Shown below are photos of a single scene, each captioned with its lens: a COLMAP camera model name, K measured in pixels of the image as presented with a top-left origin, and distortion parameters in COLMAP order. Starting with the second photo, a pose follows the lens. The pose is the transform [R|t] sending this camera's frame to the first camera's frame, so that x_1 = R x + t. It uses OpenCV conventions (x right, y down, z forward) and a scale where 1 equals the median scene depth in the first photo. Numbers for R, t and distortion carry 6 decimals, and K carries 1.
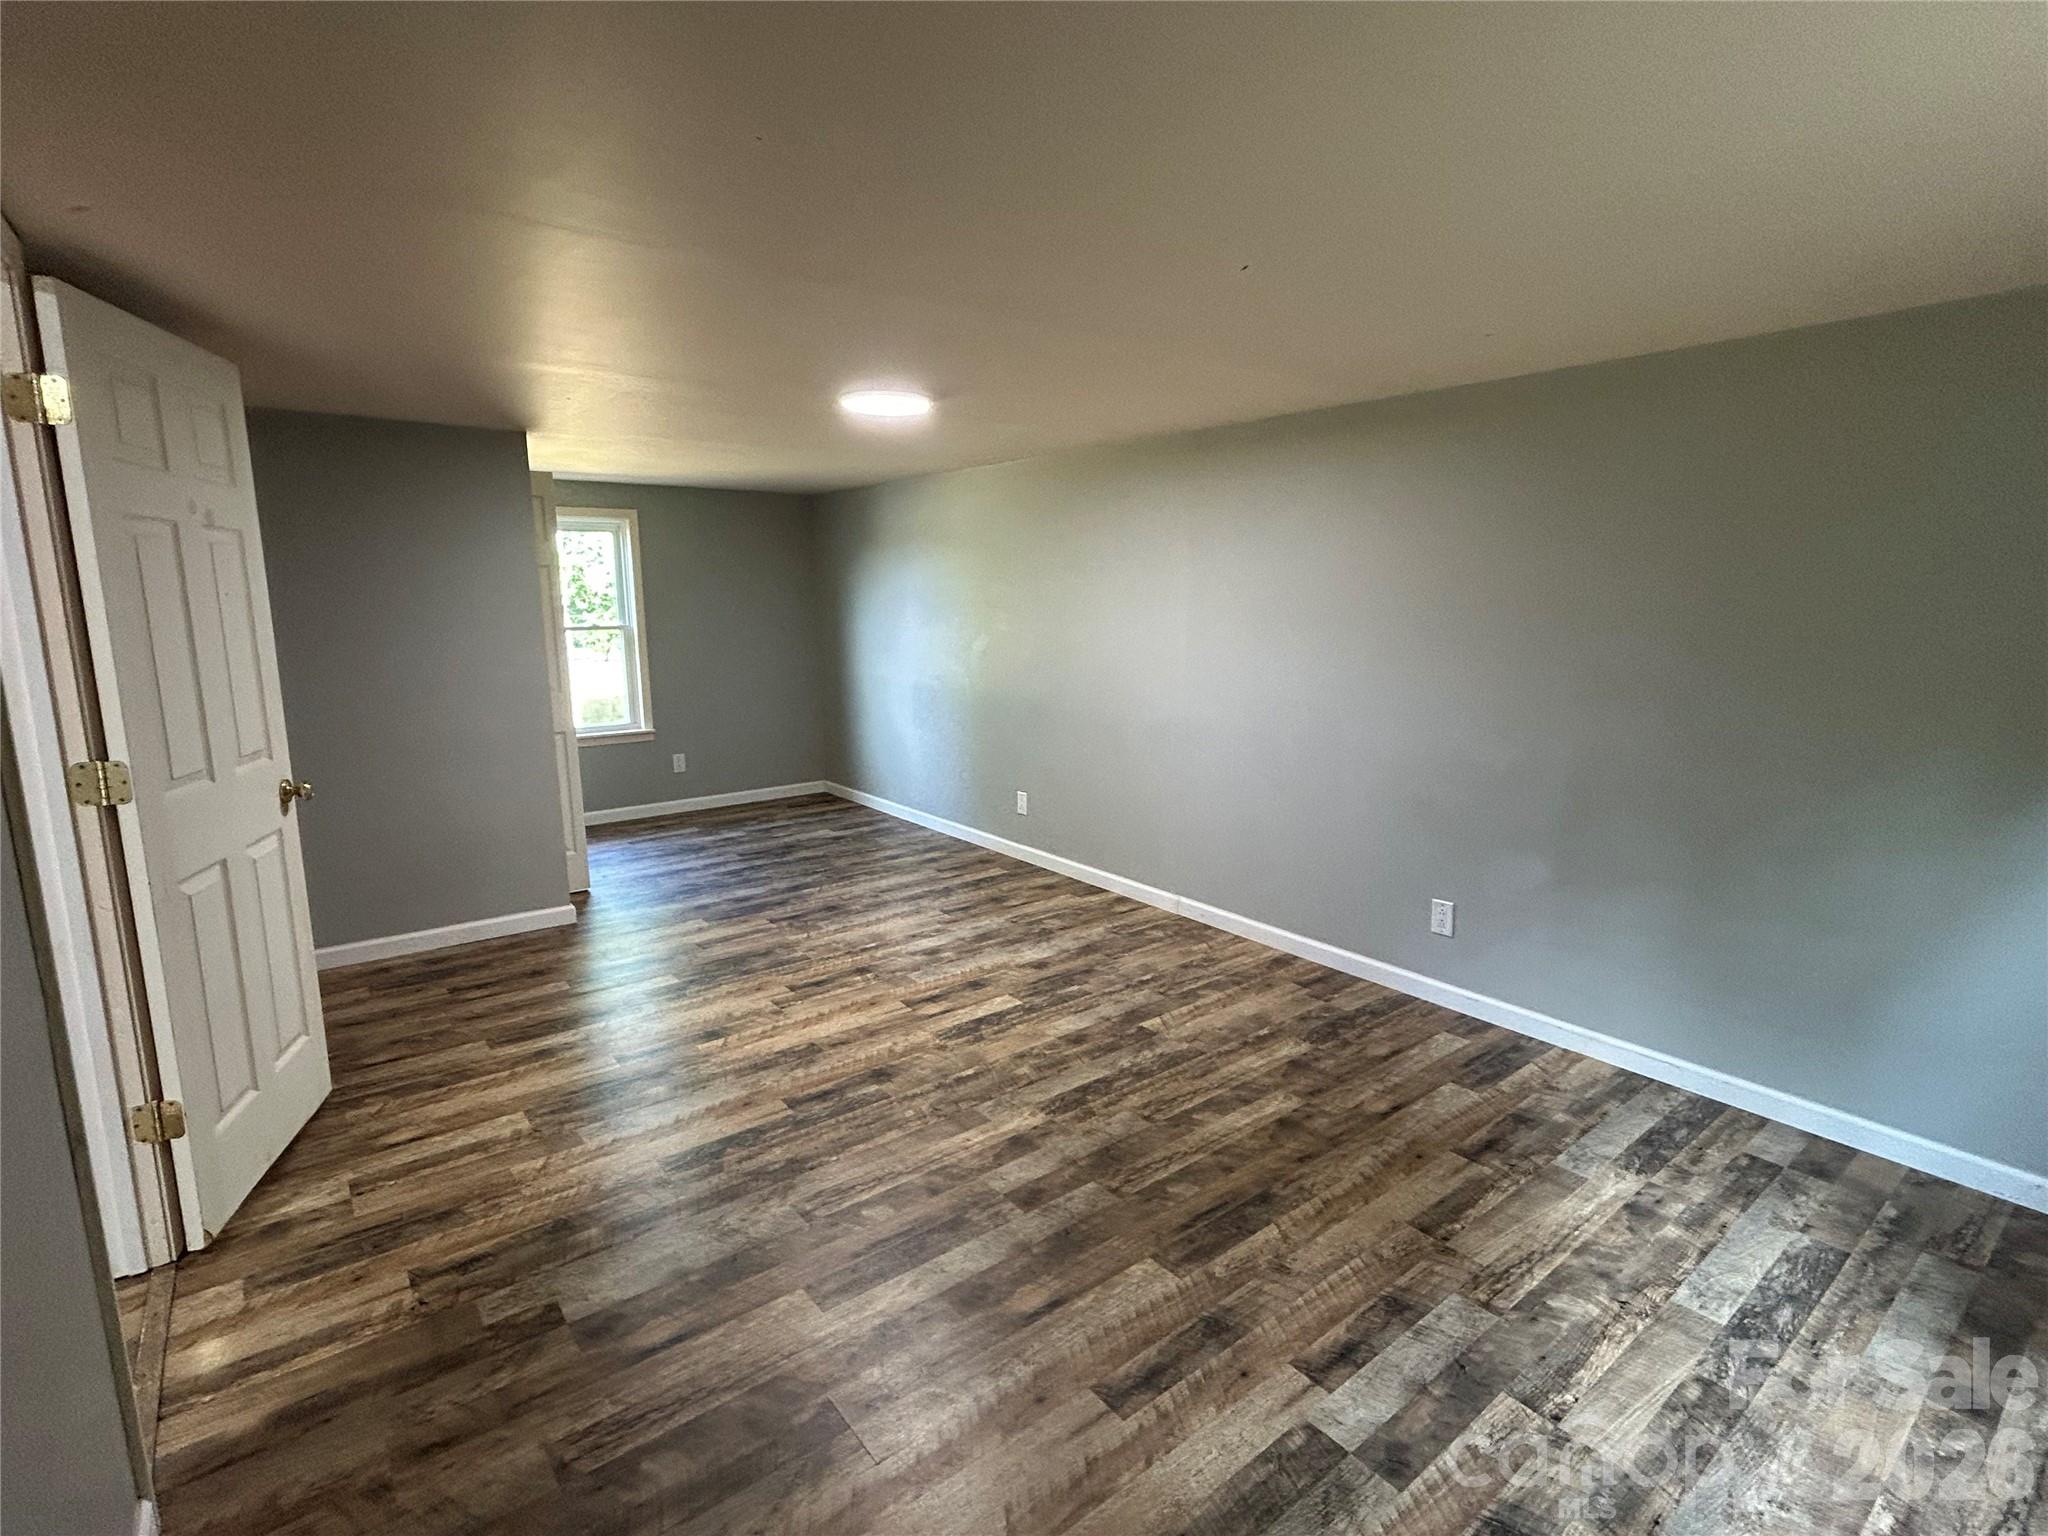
lens RADIAL K [[996.4, 0, 1017.7], [0, 996.4, 765.8], [0, 0, 1]] dist [-0.005041, -0.000478]
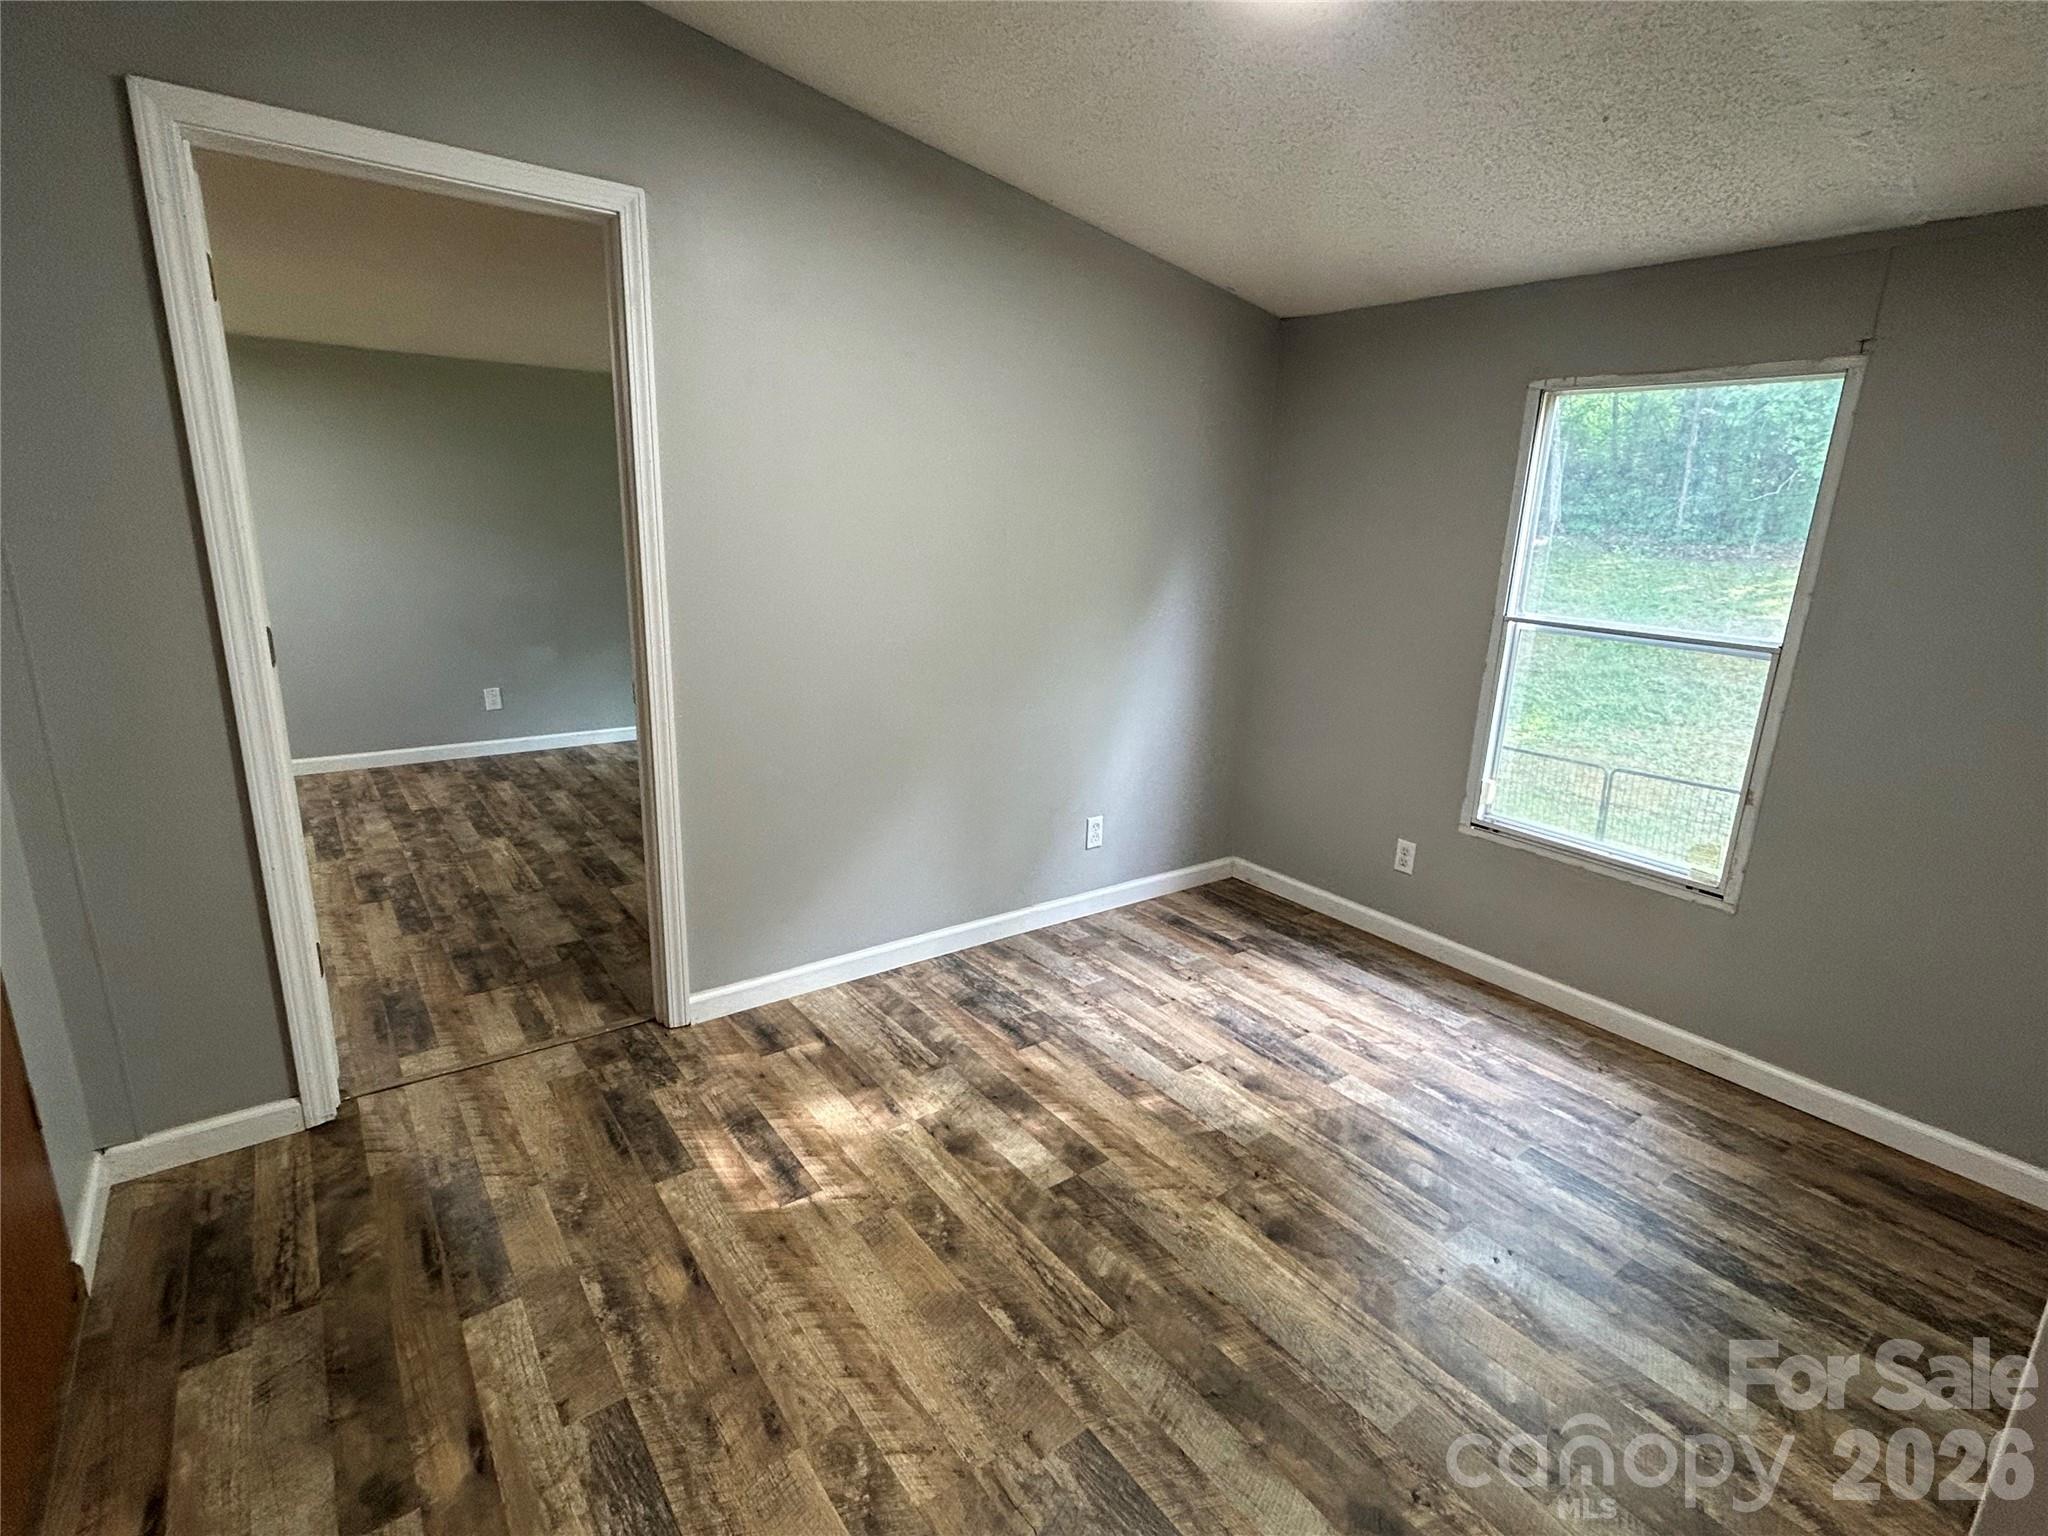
lens RADIAL K [[996.4, 0, 1020.0], [0, 996.4, 768.1], [0, 0, 1]] dist [-0.005041, -0.000478]
pose [[0.024028, -0.246779, 0.968774, -1.351645], [0.143541, 0.959864, 0.240949, -0.007486], [-0.989353, 0.133269, 0.058486, 0.093130]]
